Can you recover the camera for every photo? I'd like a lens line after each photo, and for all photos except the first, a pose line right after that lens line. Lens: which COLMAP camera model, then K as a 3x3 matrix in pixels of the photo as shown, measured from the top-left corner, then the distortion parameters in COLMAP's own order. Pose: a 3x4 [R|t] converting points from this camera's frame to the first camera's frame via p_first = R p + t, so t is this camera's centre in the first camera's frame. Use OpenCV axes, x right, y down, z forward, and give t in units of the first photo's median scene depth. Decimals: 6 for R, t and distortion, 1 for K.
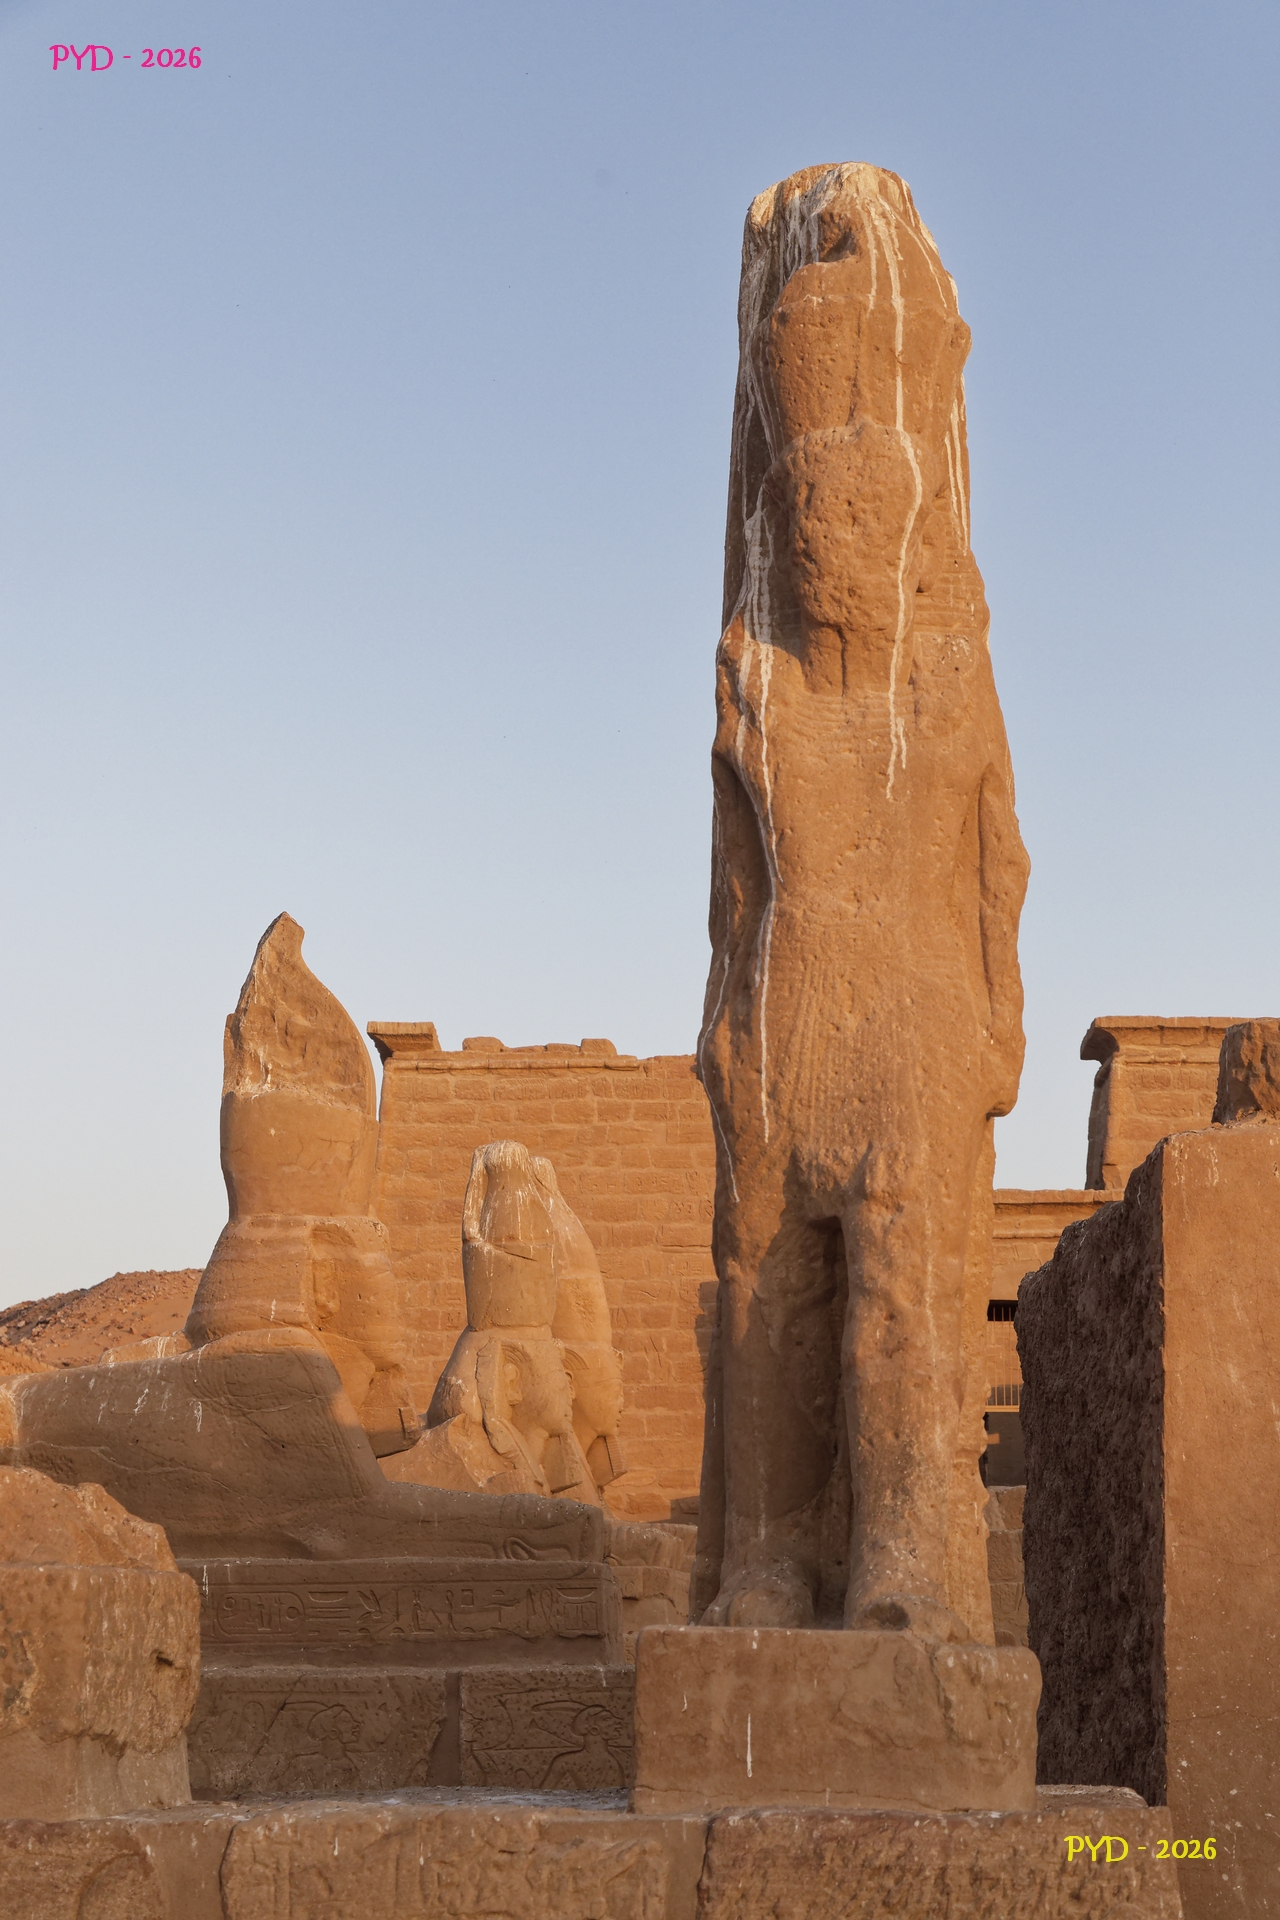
lens RADIAL K [[3509.1, 0, 689.2], [0, 3509.1, 1027.5], [0, 0, 1]] dist [0.071752, 0.000000]
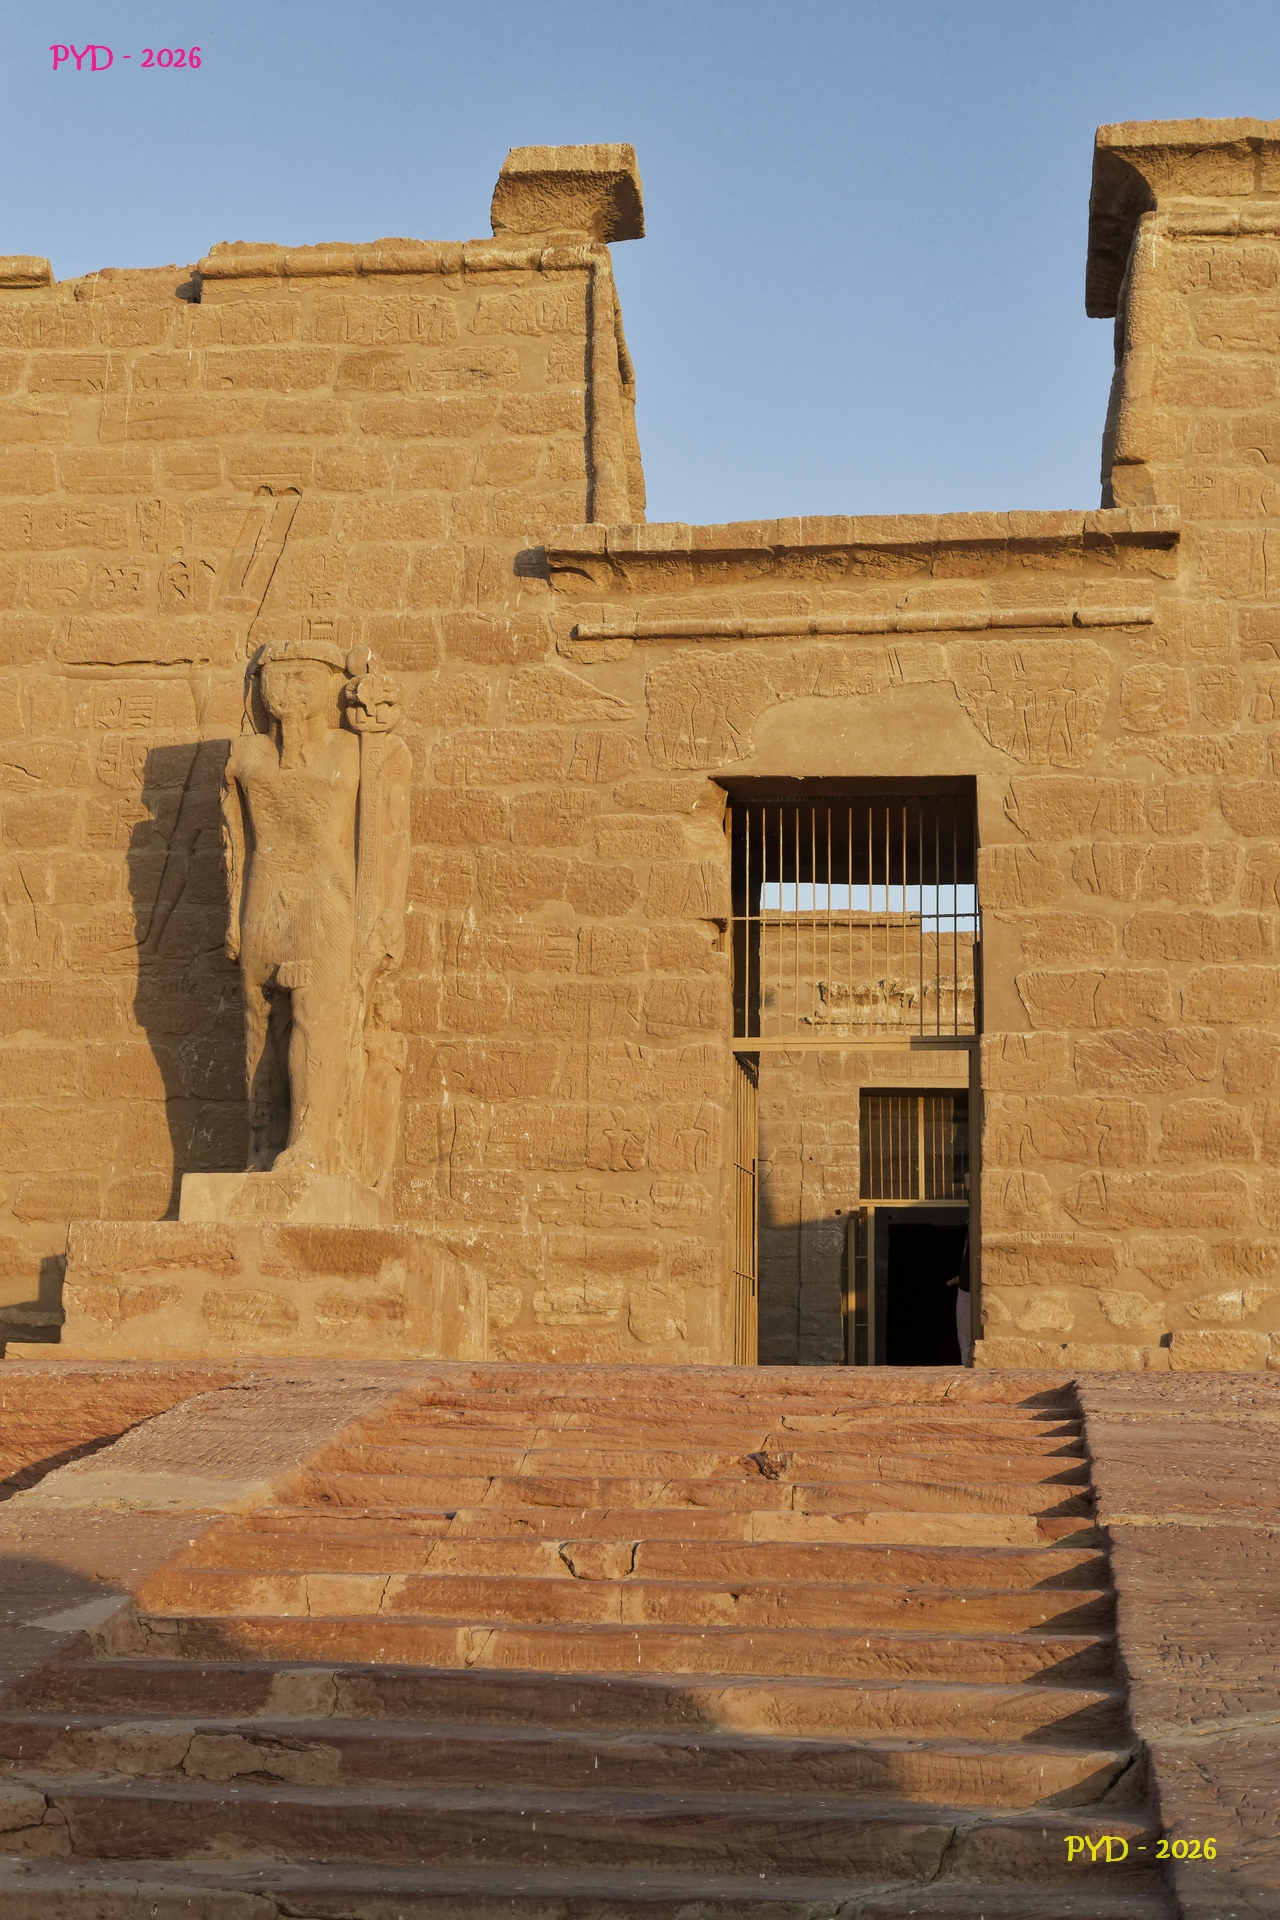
lens RADIAL K [[3125.8, 0, 639.8], [0, 3125.8, 976.3], [0, 0, 1]] dist [0.025681, 0.000000]
pose [[0.995418, -0.002292, -0.095588, 0.098185], [0.001558, 0.999969, -0.007758, 0.103598], [0.095603, 0.007573, 0.995391, 0.631237]]
